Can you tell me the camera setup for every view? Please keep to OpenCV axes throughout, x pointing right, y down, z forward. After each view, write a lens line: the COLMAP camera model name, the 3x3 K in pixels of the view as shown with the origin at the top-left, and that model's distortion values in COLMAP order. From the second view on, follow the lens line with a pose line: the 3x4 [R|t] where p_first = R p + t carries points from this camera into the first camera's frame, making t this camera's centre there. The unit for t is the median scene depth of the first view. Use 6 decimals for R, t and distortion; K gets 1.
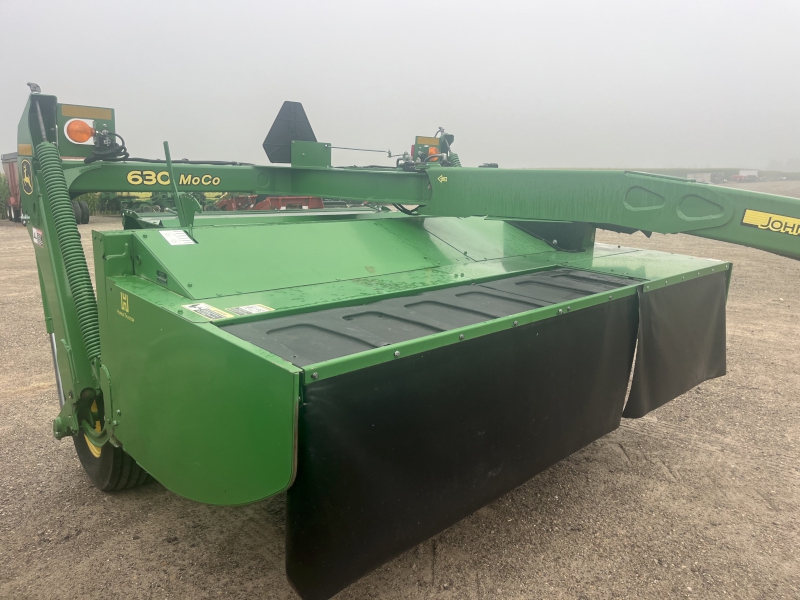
lens RADIAL K [[605.9, 0, 399.5], [0, 605.9, 299.7], [0, 0, 1]] dist [0.000805, -0.009605]
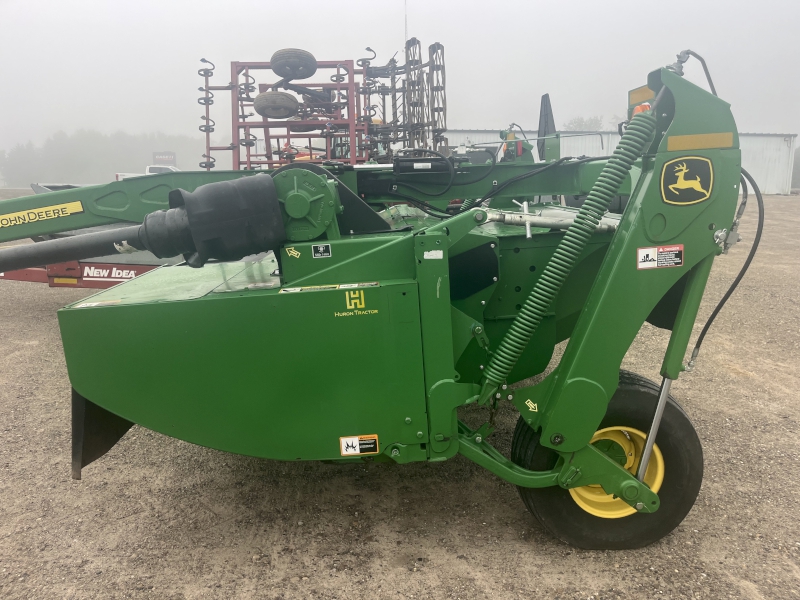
lens RADIAL K [[605.9, 0, 399.9], [0, 605.9, 300.1], [0, 0, 1]] dist [0.000805, -0.009605]
pose [[-0.662661, 0.141631, -0.735405, 0.683938], [-0.144416, 0.939360, 0.311042, -0.272487], [0.734863, 0.312319, -0.602024, 1.431985]]
